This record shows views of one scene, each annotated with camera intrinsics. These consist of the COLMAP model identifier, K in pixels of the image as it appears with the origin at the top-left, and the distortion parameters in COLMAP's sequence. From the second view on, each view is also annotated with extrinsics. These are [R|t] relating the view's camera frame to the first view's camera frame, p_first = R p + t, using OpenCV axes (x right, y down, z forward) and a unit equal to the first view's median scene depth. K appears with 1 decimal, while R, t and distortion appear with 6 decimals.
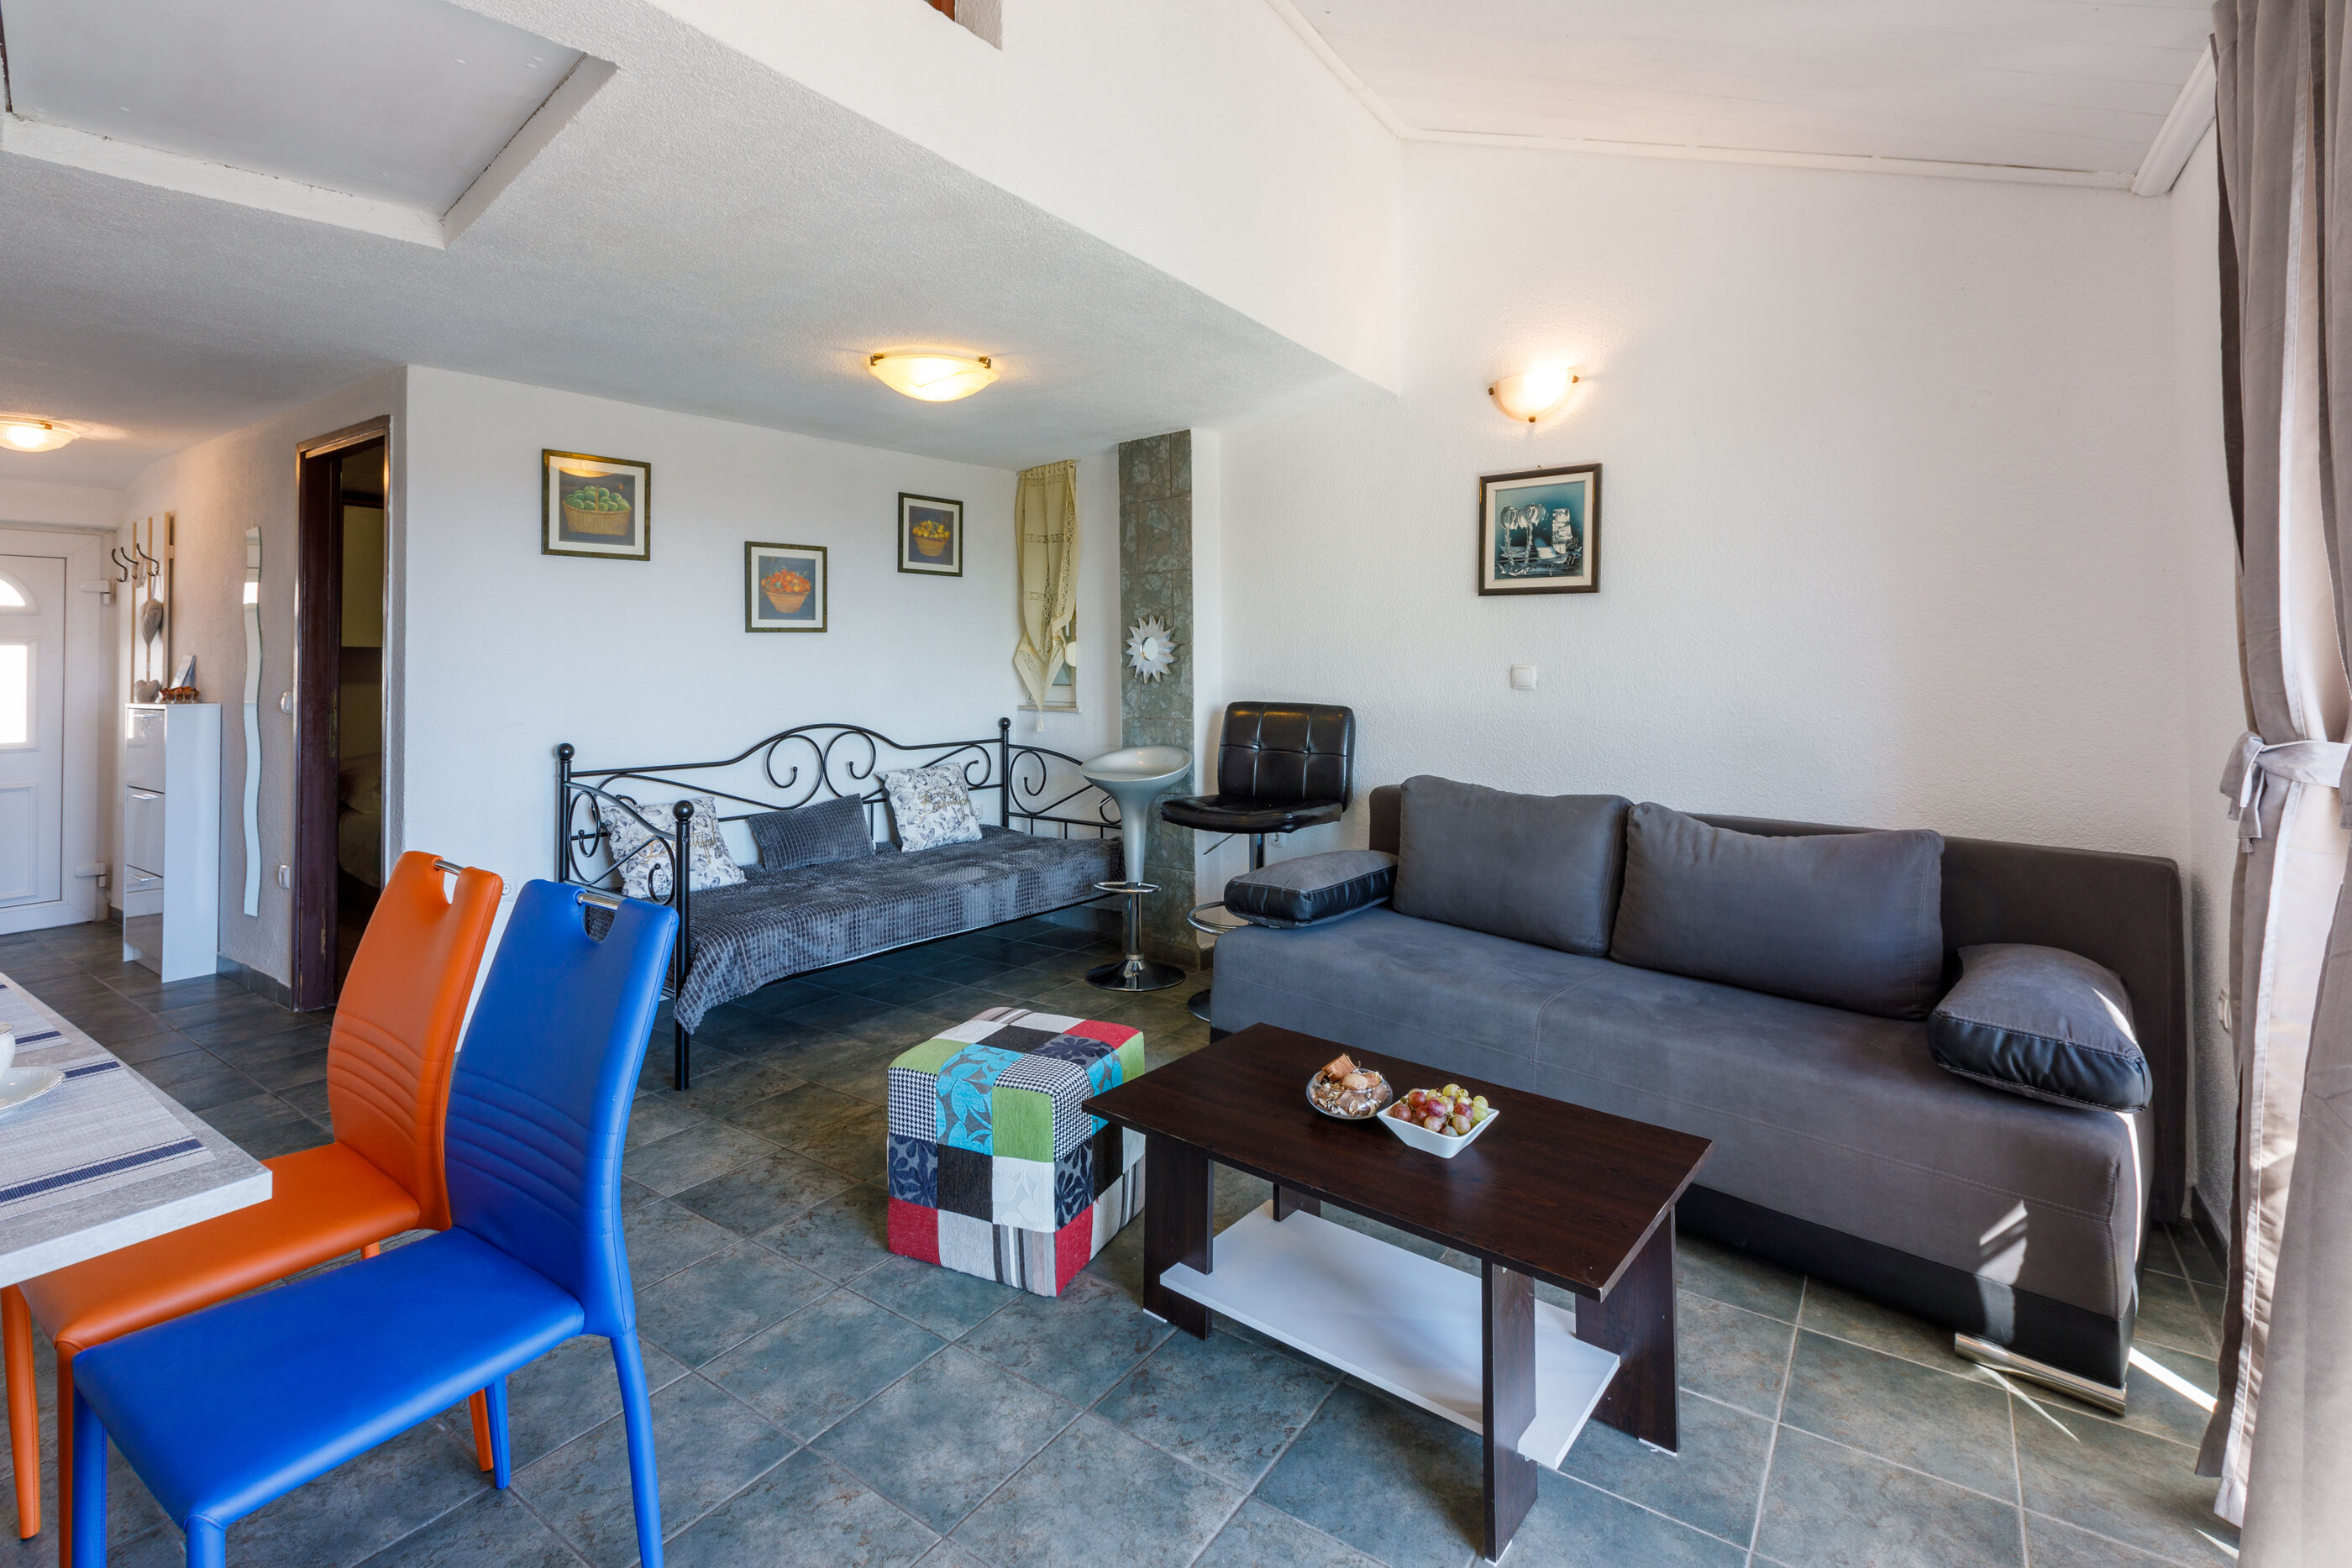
lens RADIAL K [[1079.5, 0, 1174.2], [0, 1079.5, 639.6], [0, 0, 1]] dist [0.001790, -0.000197]
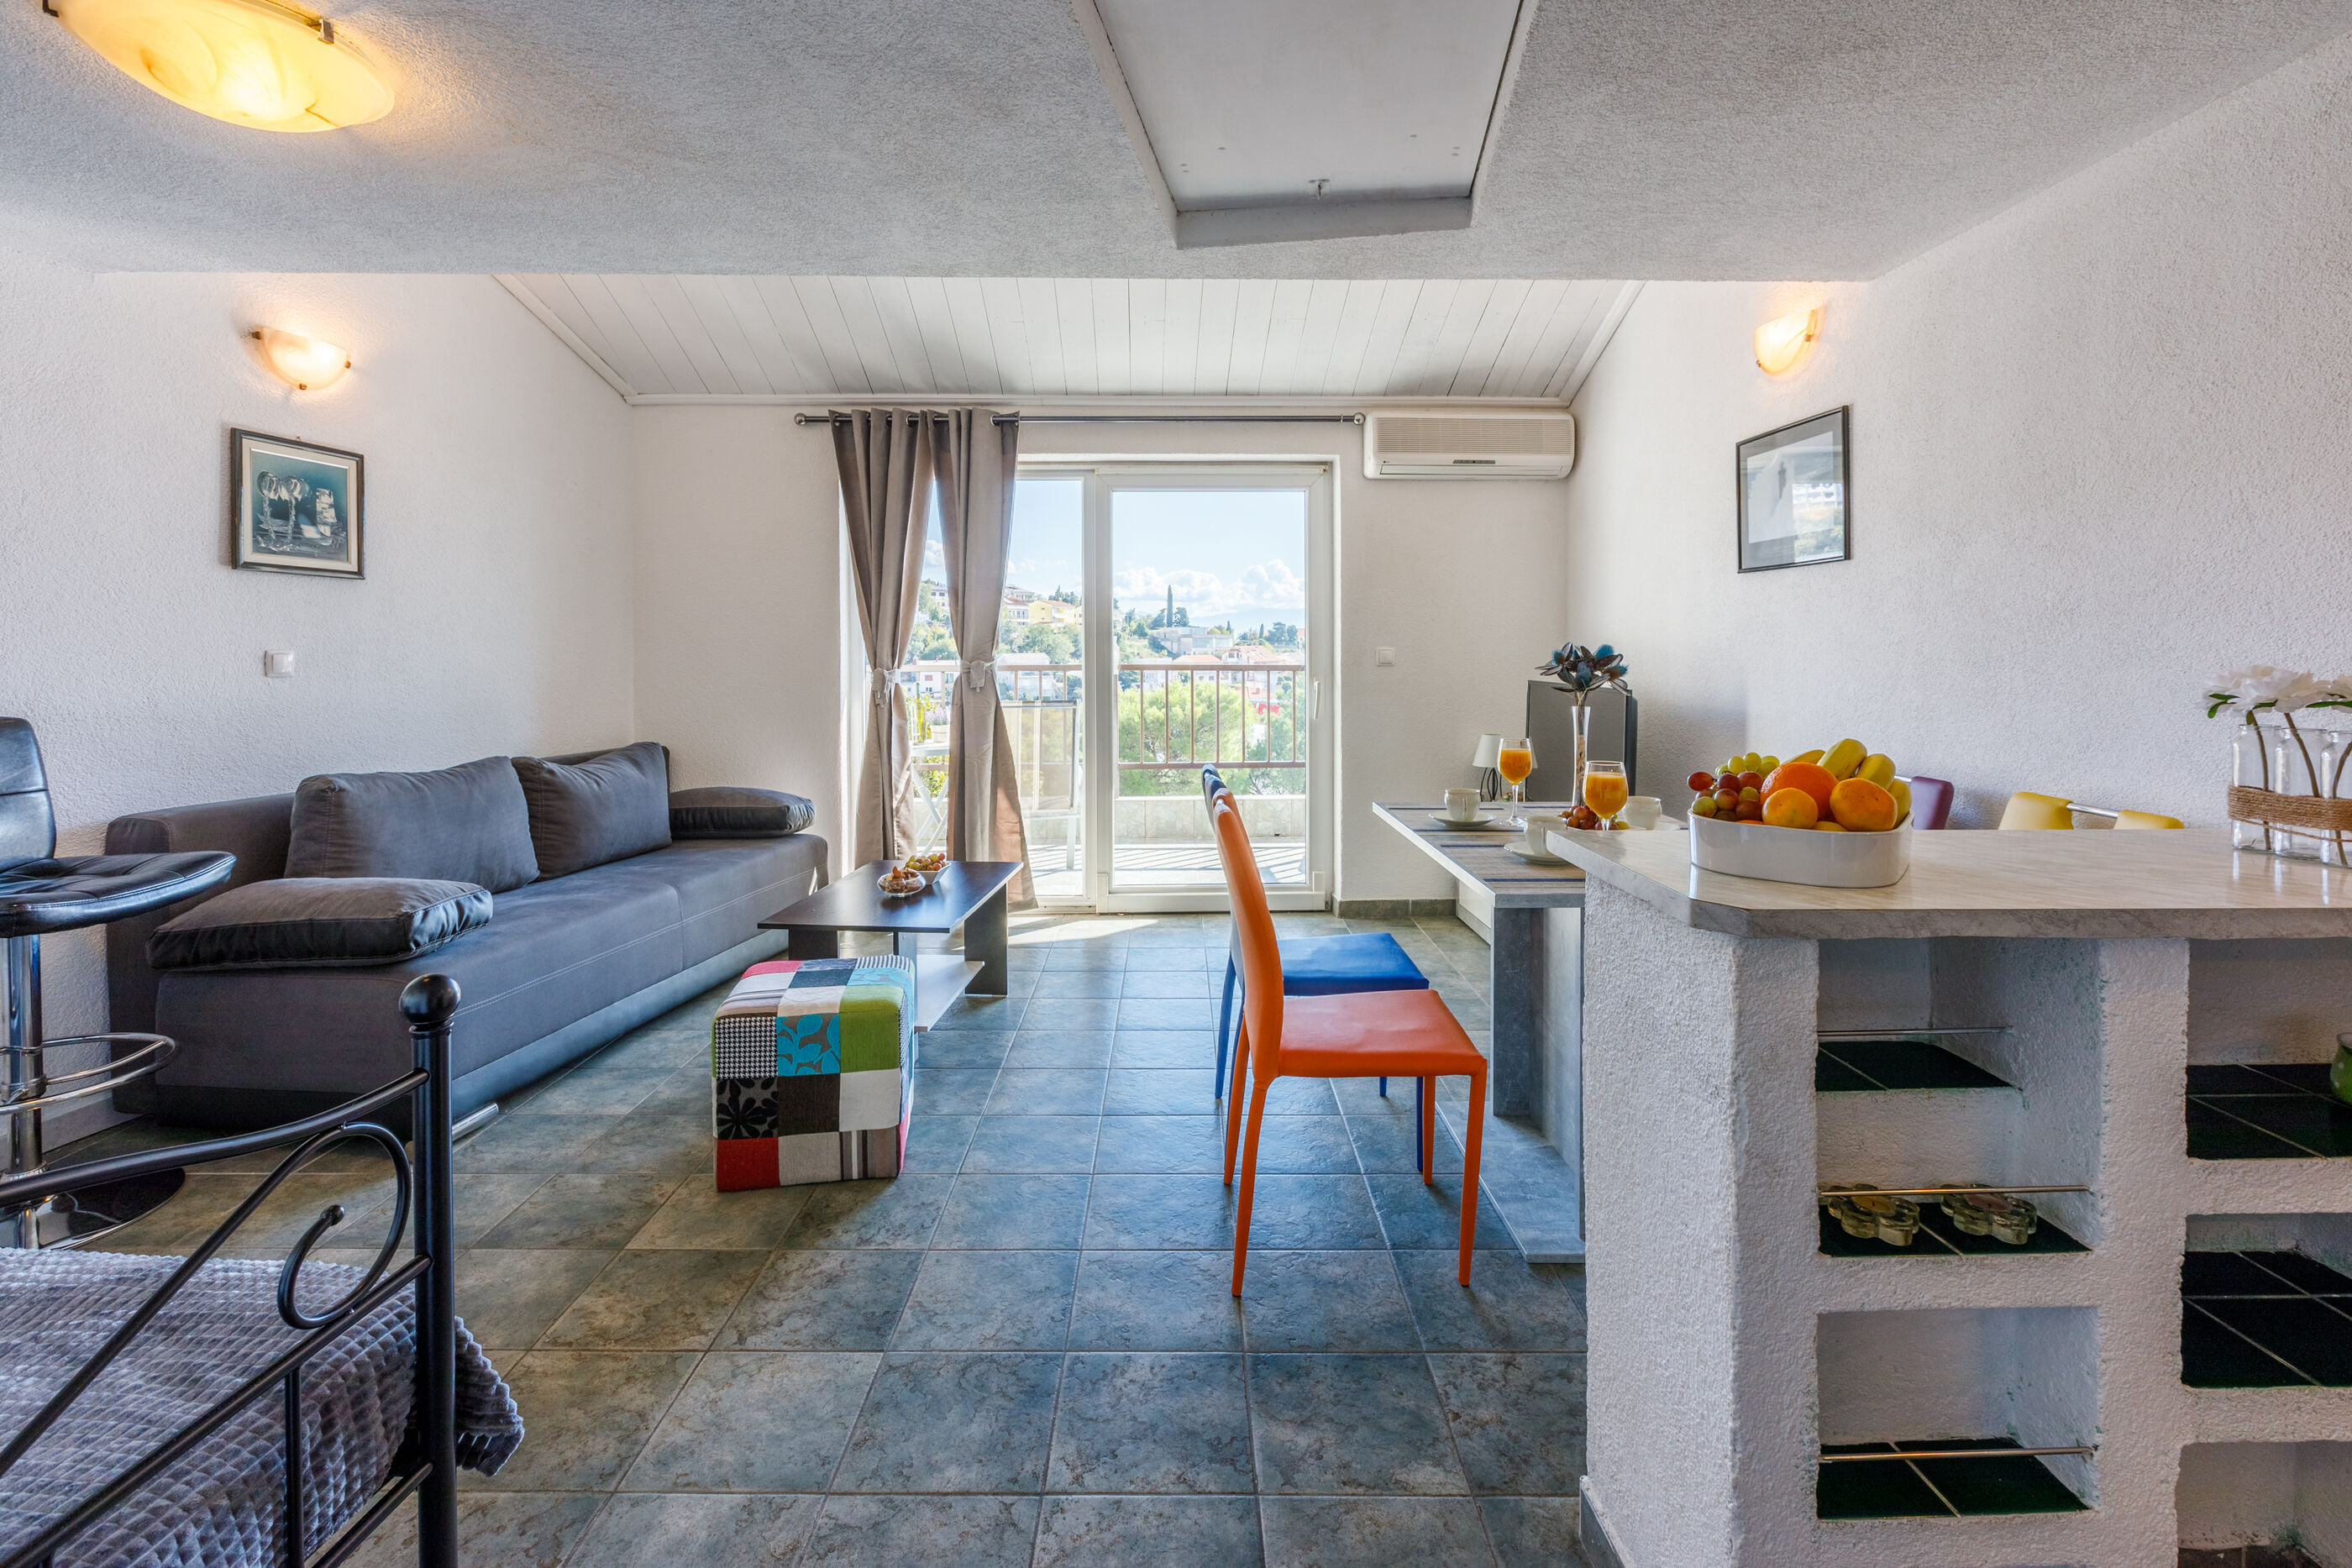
lens RADIAL K [[1092.2, 0, 1173.5], [0, 1092.2, 661.1], [0, 0, 1]] dist [0.000786, 0.000037]
pose [[-0.570529, -0.006810, 0.821250, -0.765143], [-0.009812, 0.999951, 0.001475, 0.021074], [-0.821219, -0.007217, -0.570567, 0.807709]]
